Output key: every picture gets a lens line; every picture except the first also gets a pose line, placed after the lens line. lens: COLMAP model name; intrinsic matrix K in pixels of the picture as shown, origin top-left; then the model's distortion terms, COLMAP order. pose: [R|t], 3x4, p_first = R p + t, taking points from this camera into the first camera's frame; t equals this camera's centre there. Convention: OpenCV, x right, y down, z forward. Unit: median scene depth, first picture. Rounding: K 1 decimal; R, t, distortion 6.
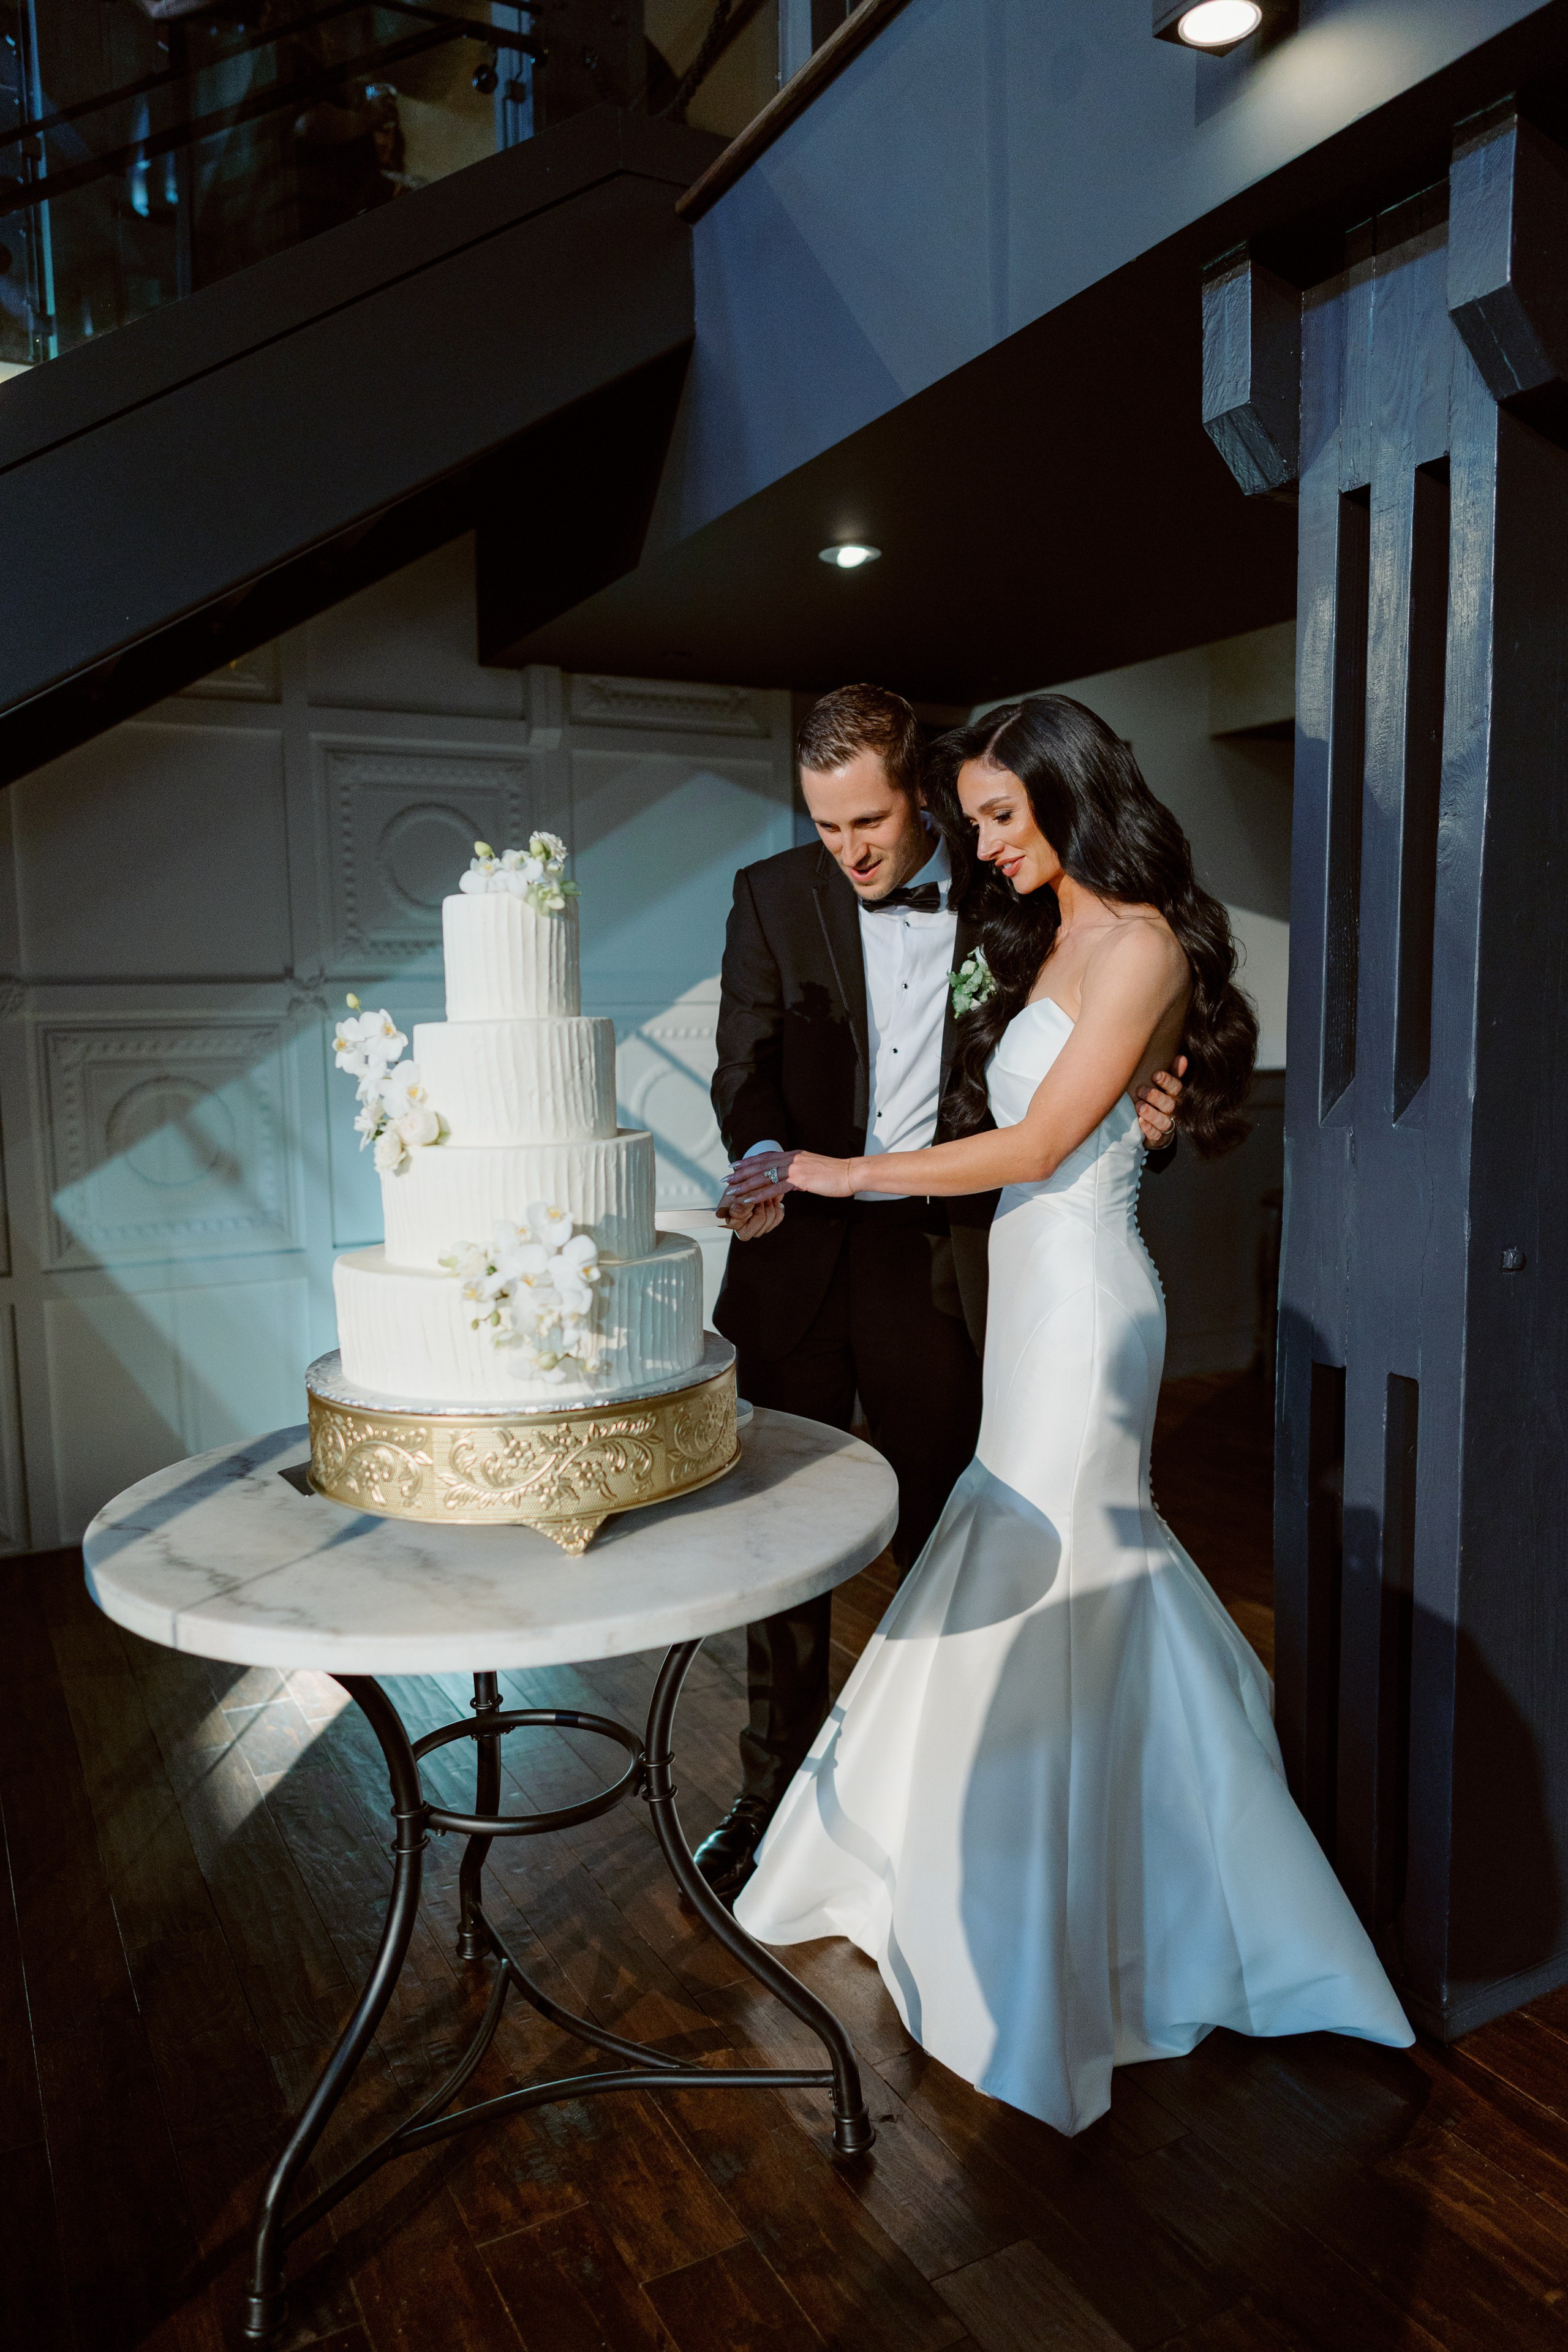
lens RADIAL K [[1563.7, 0, 727.6], [0, 1563.7, 1176.7], [0, 0, 1]] dist [-0.002208, 0.005130]
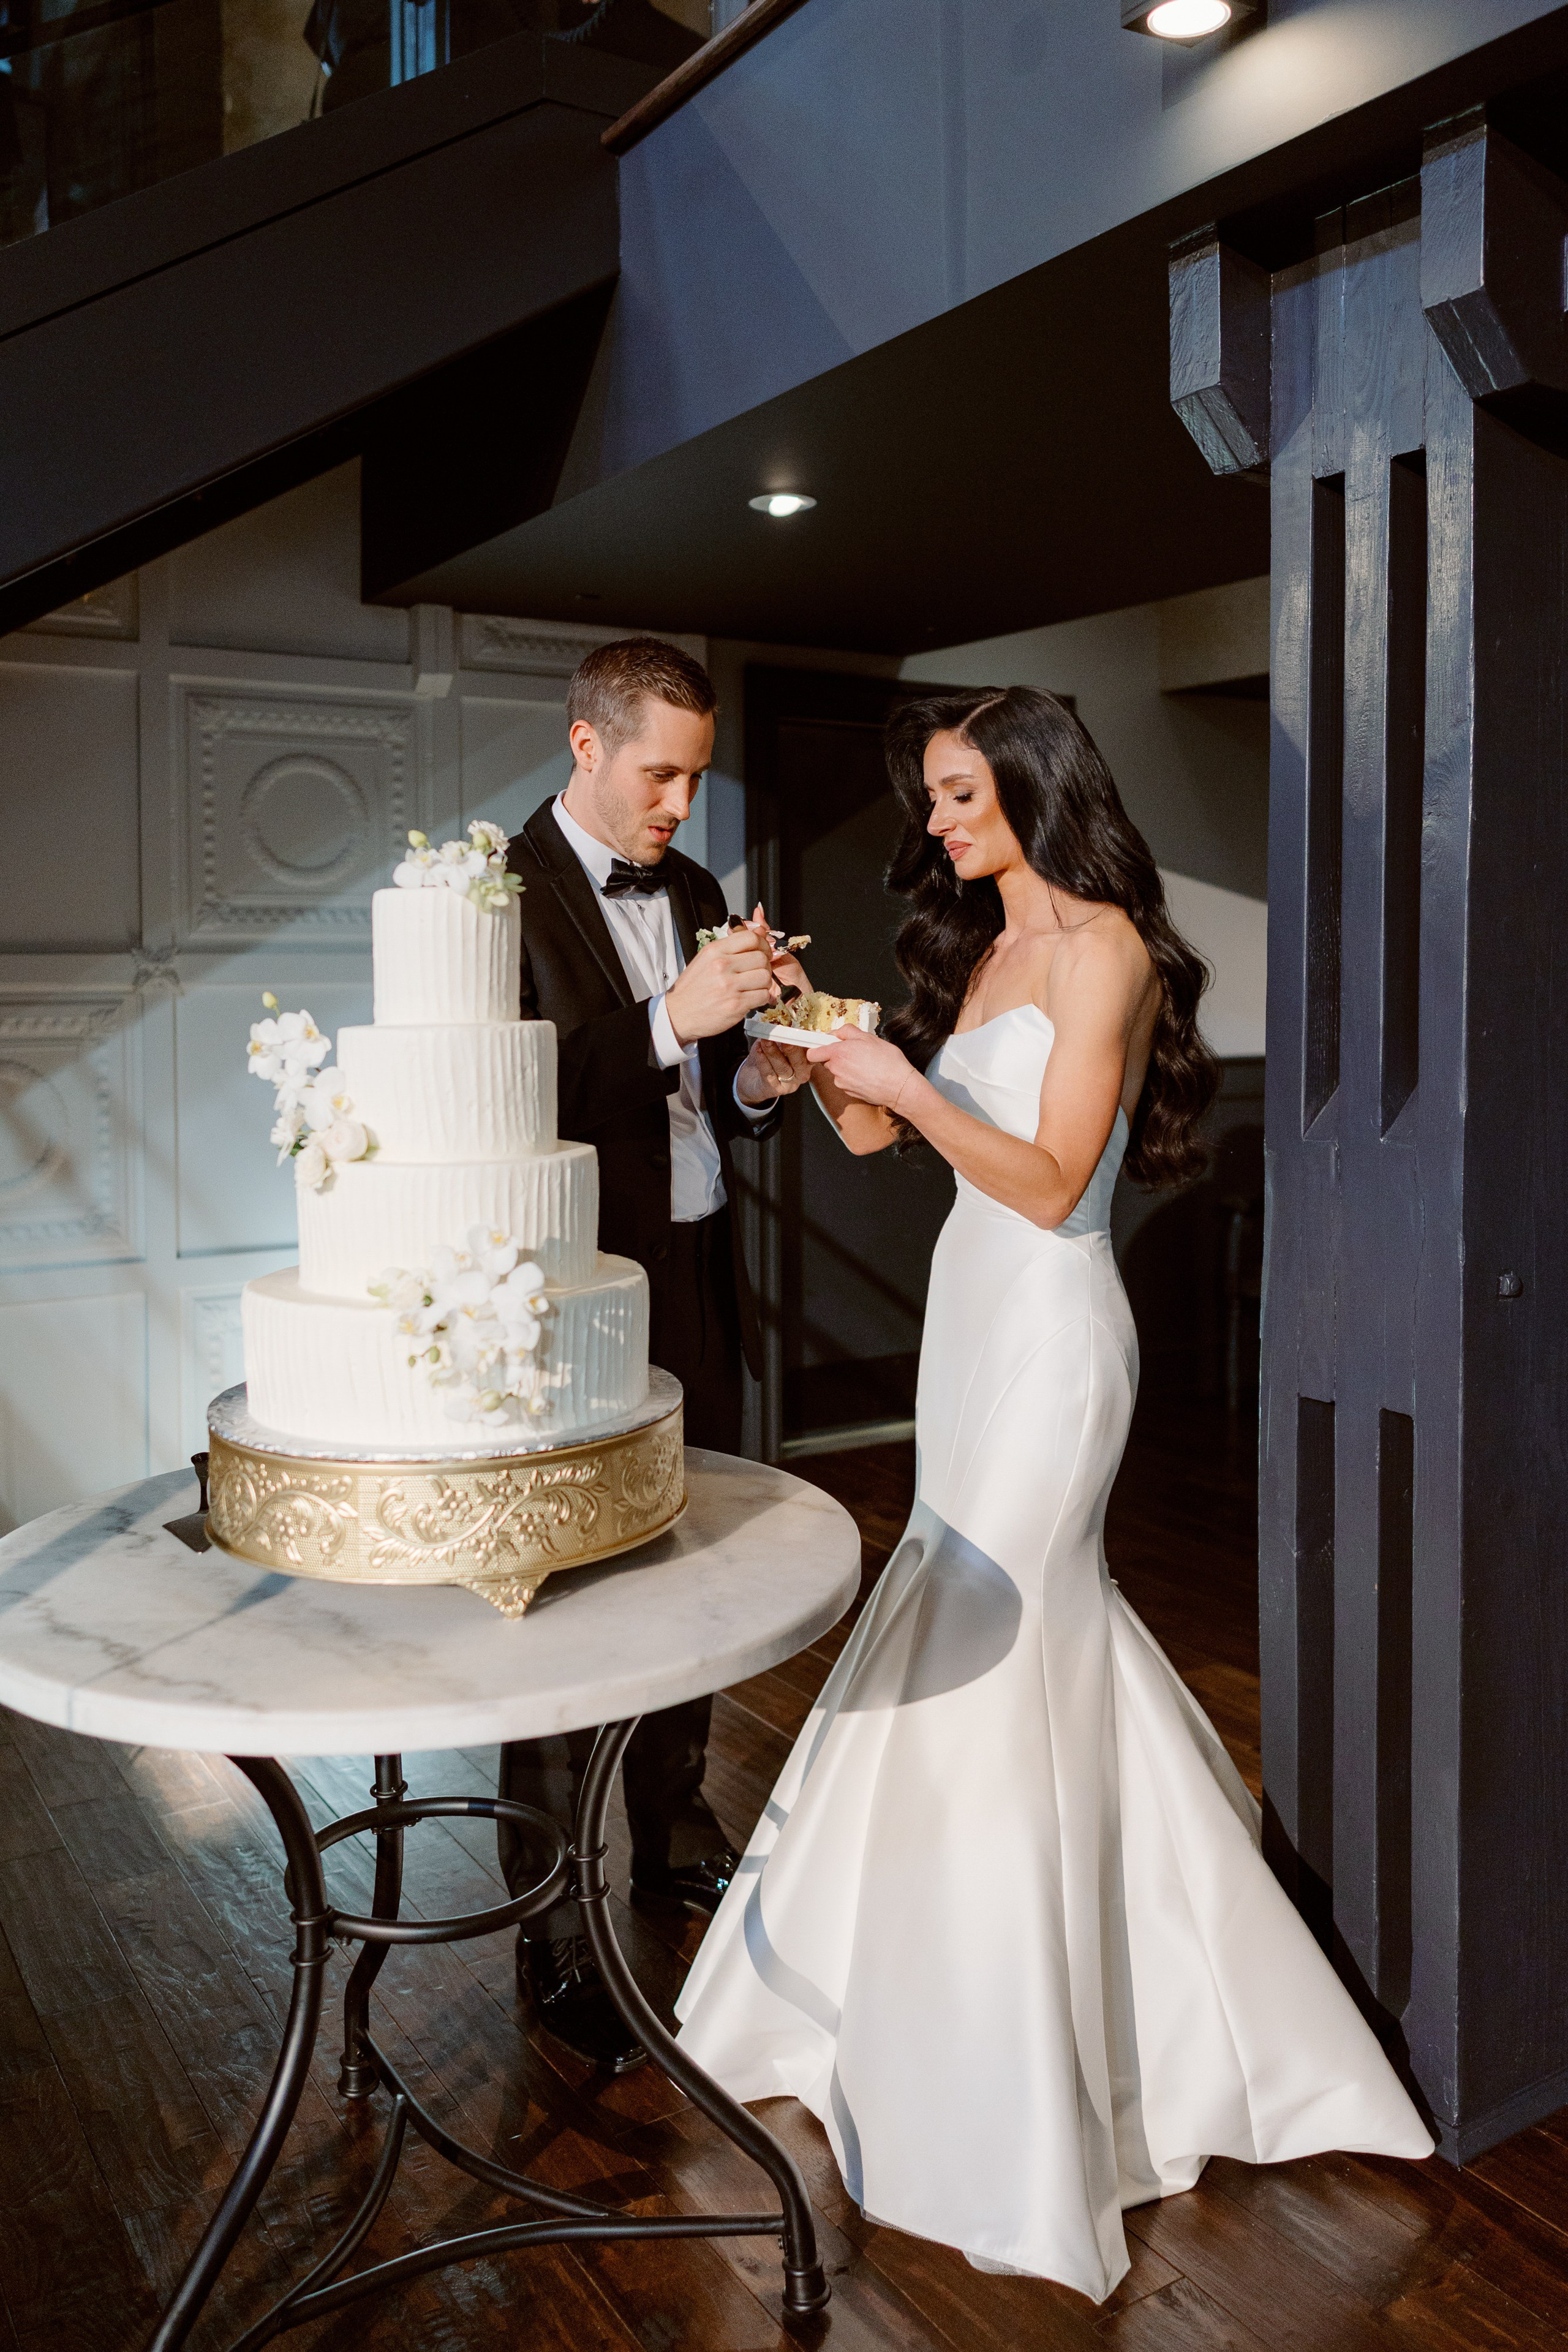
lens RADIAL K [[1815.4, 0, 709.1], [0, 1815.4, 1029.4], [0, 0, 1]] dist [0.005039, -0.004798]
pose [[0.998153, 0.011148, 0.059715, -0.040894], [-0.006698, 0.997220, -0.074210, -0.016166], [-0.060376, 0.073673, 0.995453, -0.061179]]
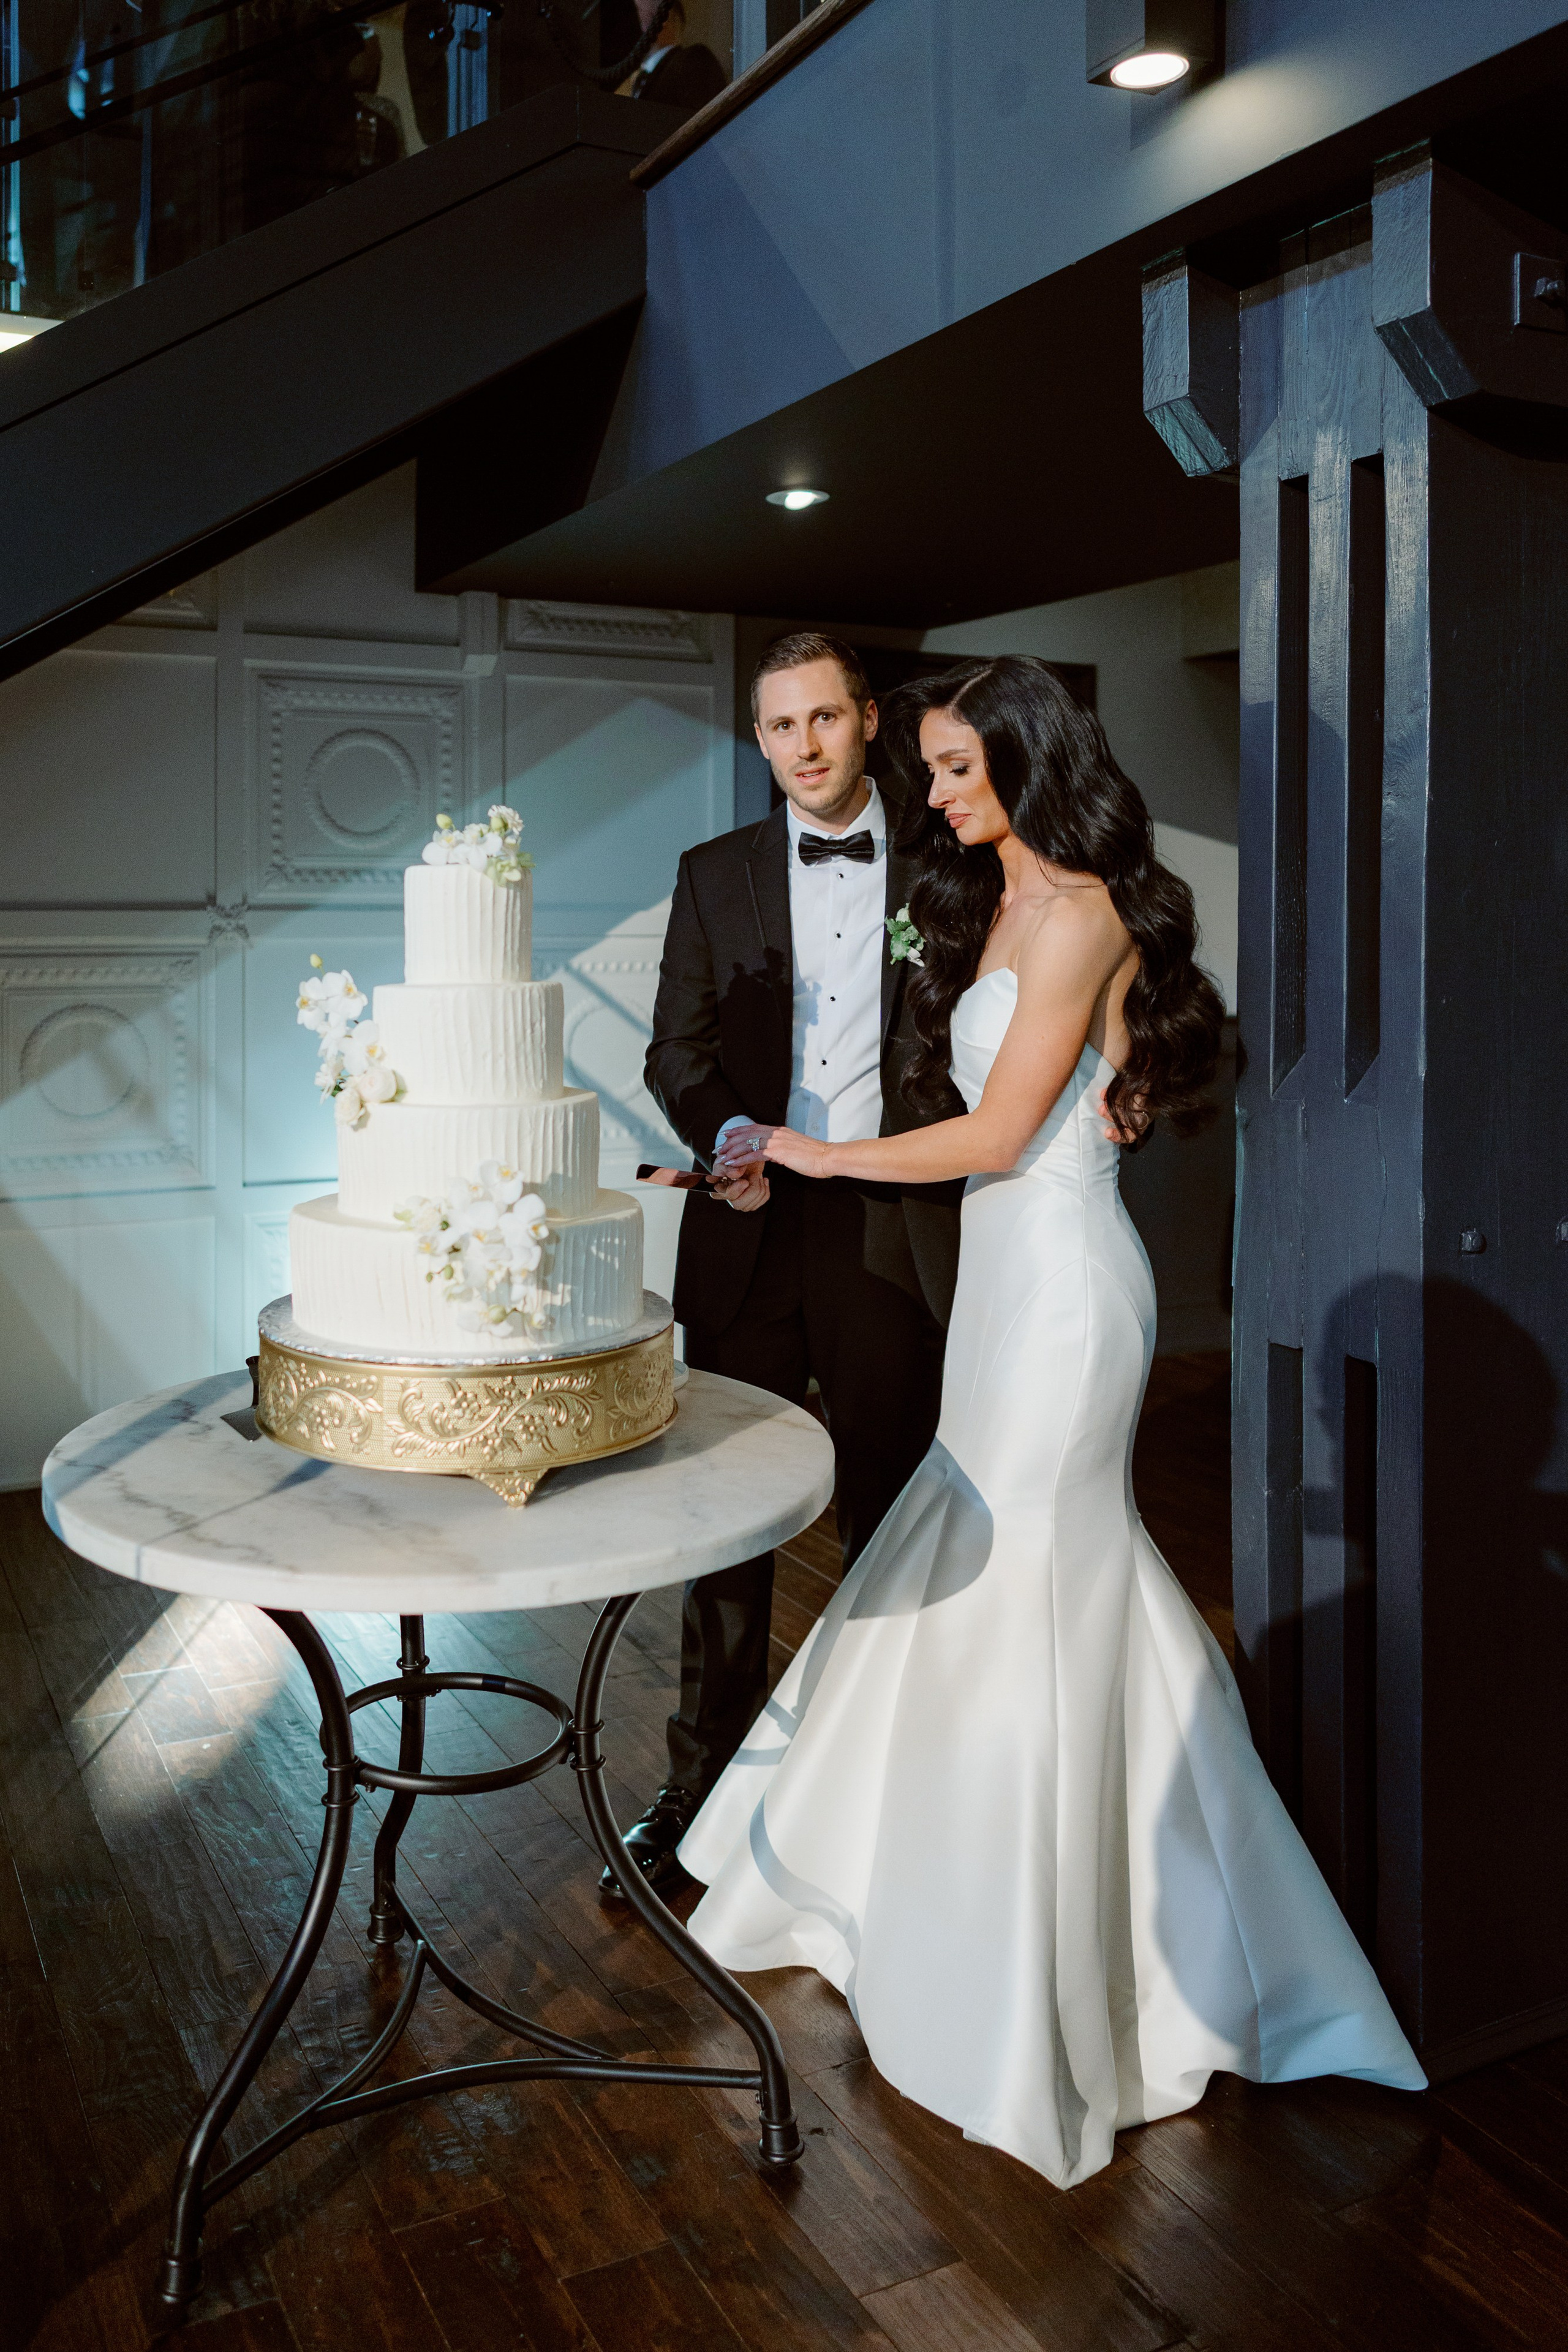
lens RADIAL K [[1760.8, 0, 541.3], [0, 1760.8, 935.2], [0, 0, 1]] dist [0.001617, -0.001348]
pose [[0.997786, 0.020007, -0.063429, -0.012029], [-0.026071, 0.995014, -0.096268, -0.017130], [0.061187, 0.097708, 0.993332, -0.148926]]
